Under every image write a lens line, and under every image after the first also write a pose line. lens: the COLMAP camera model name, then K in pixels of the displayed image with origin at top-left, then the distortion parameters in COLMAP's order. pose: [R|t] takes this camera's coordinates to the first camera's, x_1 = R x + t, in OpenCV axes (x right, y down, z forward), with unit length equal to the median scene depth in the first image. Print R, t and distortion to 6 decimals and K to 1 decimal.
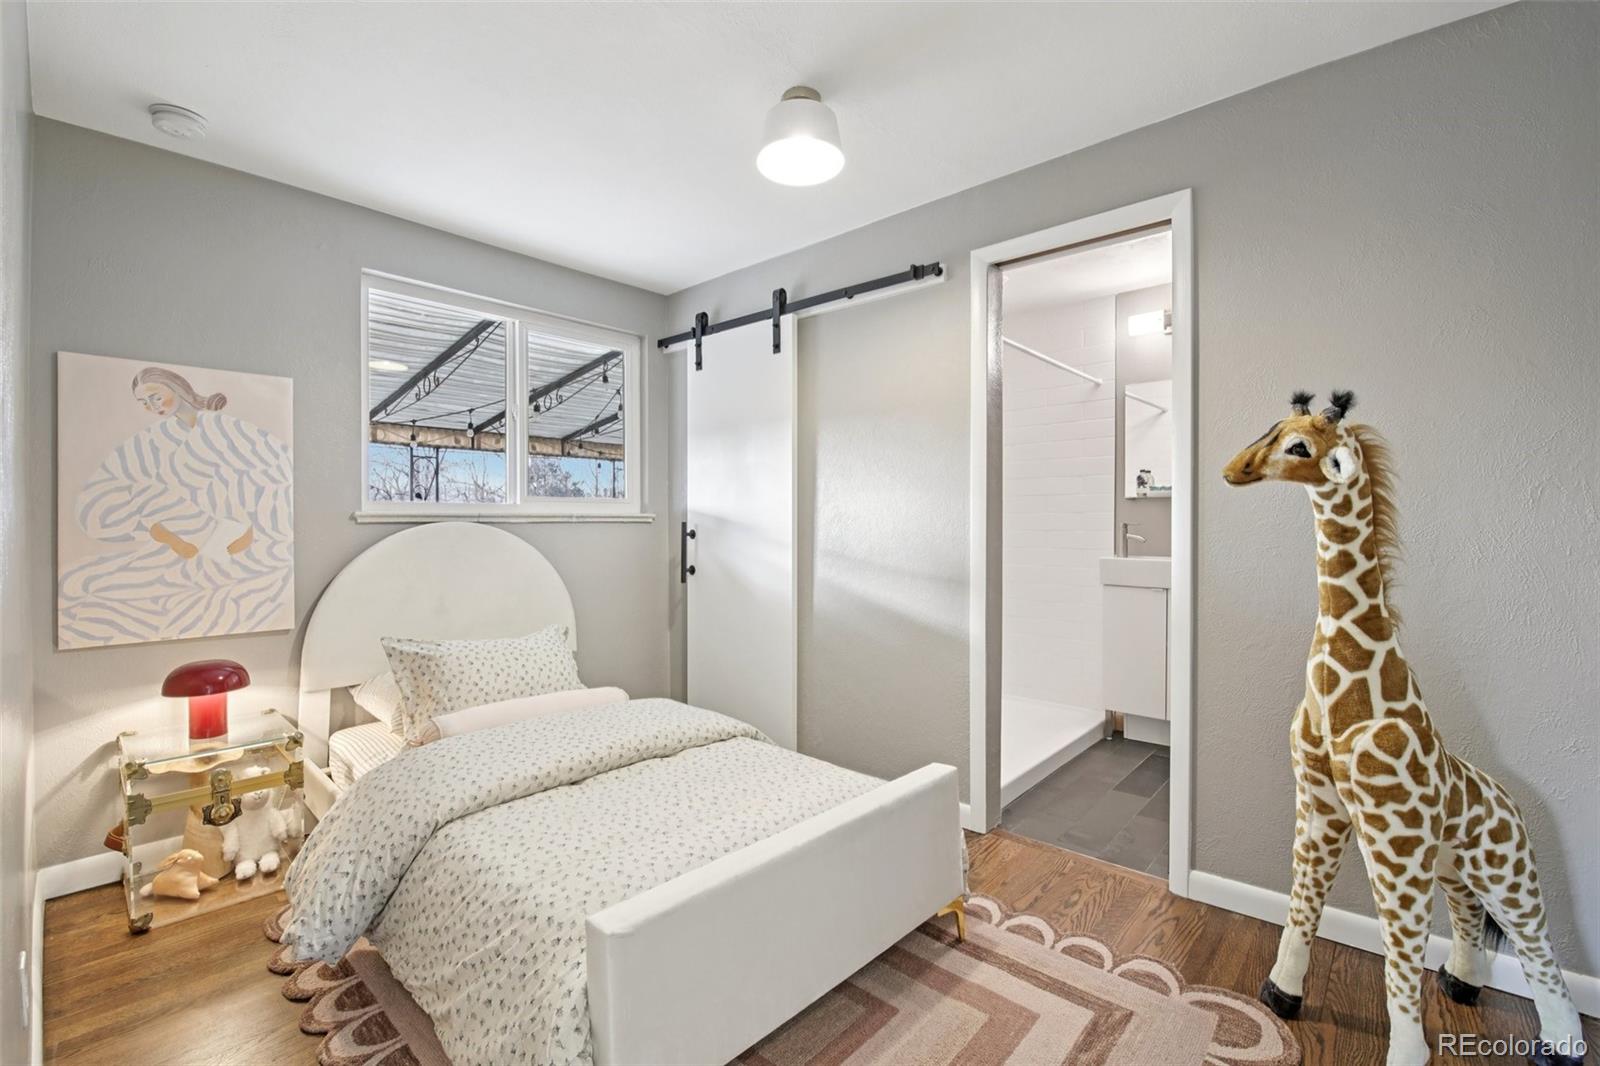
lens RADIAL K [[693.4, 0, 804.9], [0, 693.4, 520.0], [0, 0, 1]] dist [-0.016459, -0.002714]
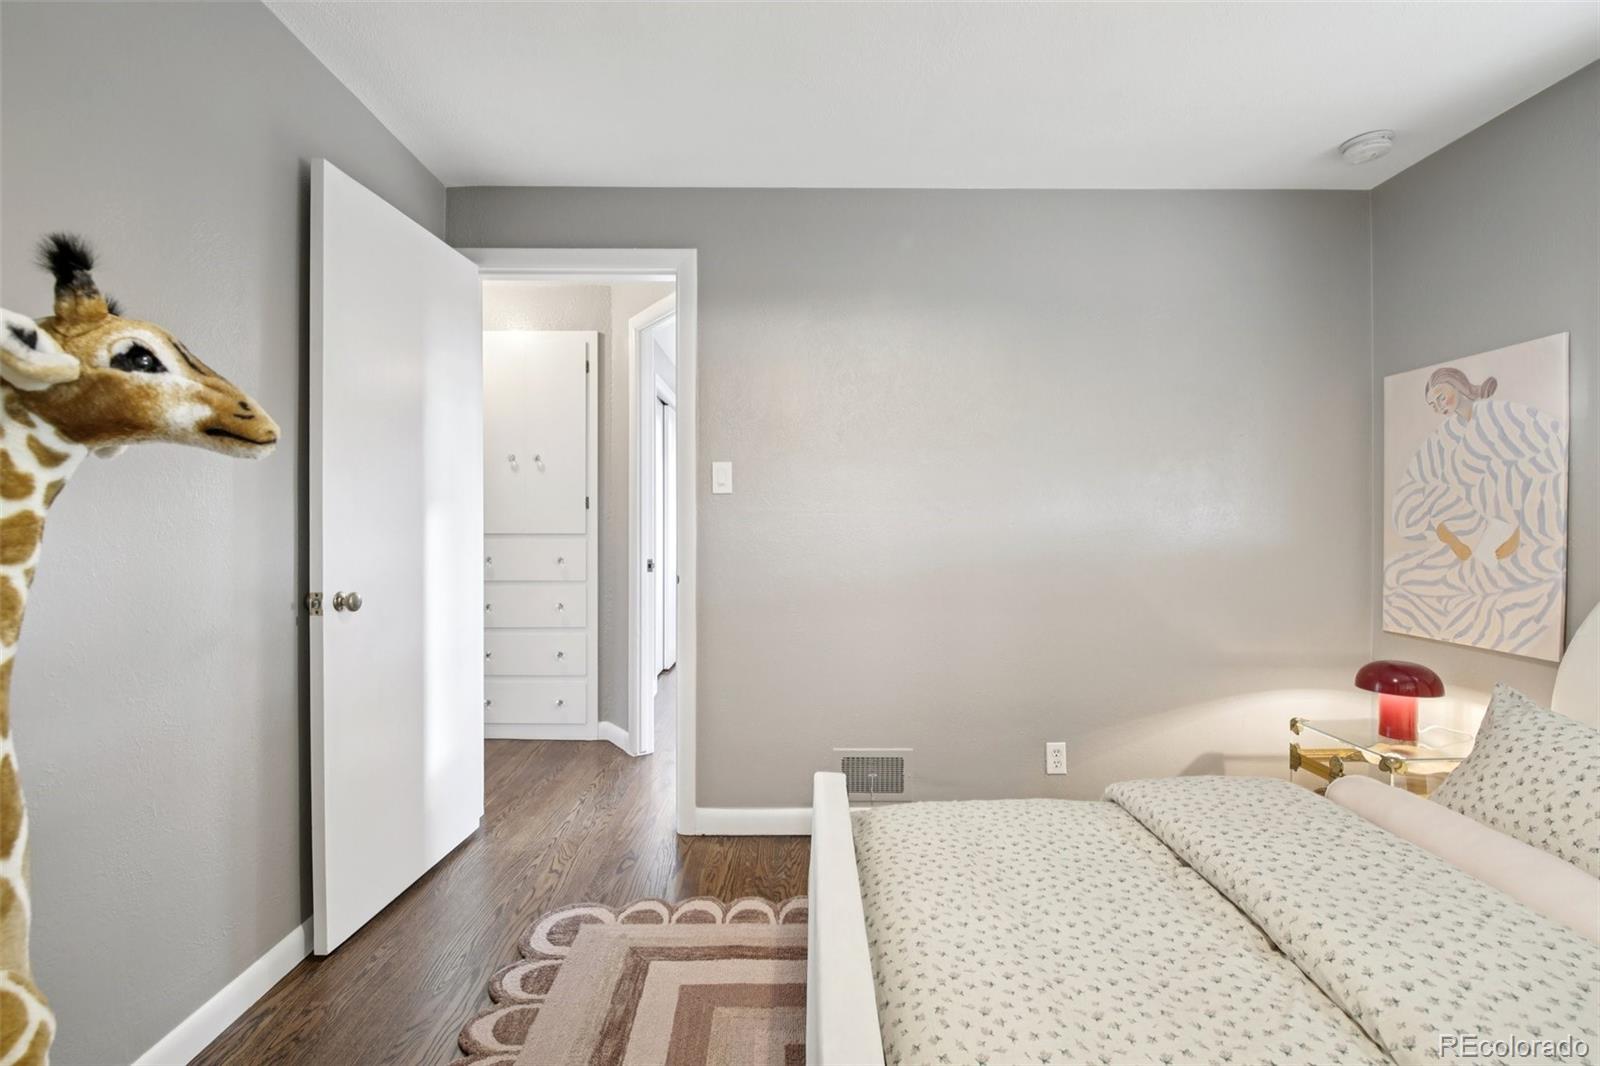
lens RADIAL K [[693.4, 0, 791.3], [0, 693.4, 524.4], [0, 0, 1]] dist [-0.016459, -0.002714]
pose [[-0.737235, 0.002047, -0.675633, 0.416772], [0.001585, 0.999998, 0.001299, 0.003500], [0.675634, -0.000113, -0.737237, 1.051699]]
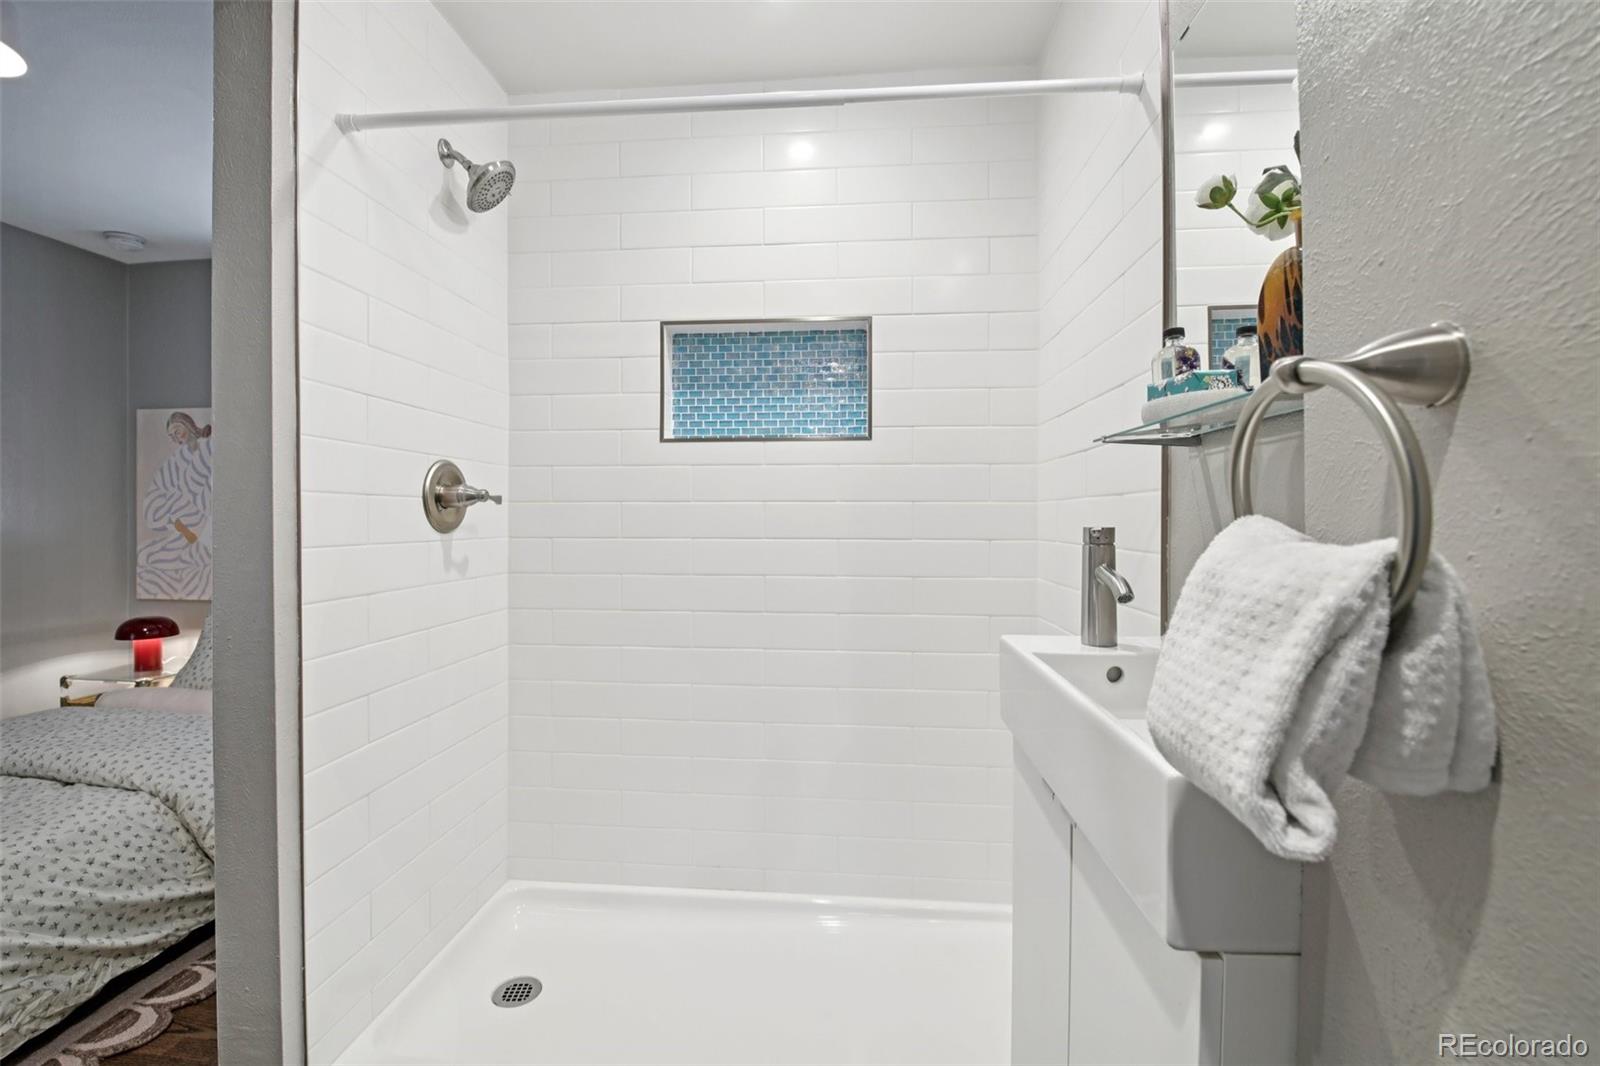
lens RADIAL K [[693.4, 0, 795.6], [0, 693.4, 522.1], [0, 0, 1]] dist [-0.016459, -0.002714]
pose [[0.601397, 0.007687, -0.798914, 0.971238], [-0.000341, 0.999956, 0.009365, -0.002015], [0.798951, -0.005359, 0.601373, 1.133392]]
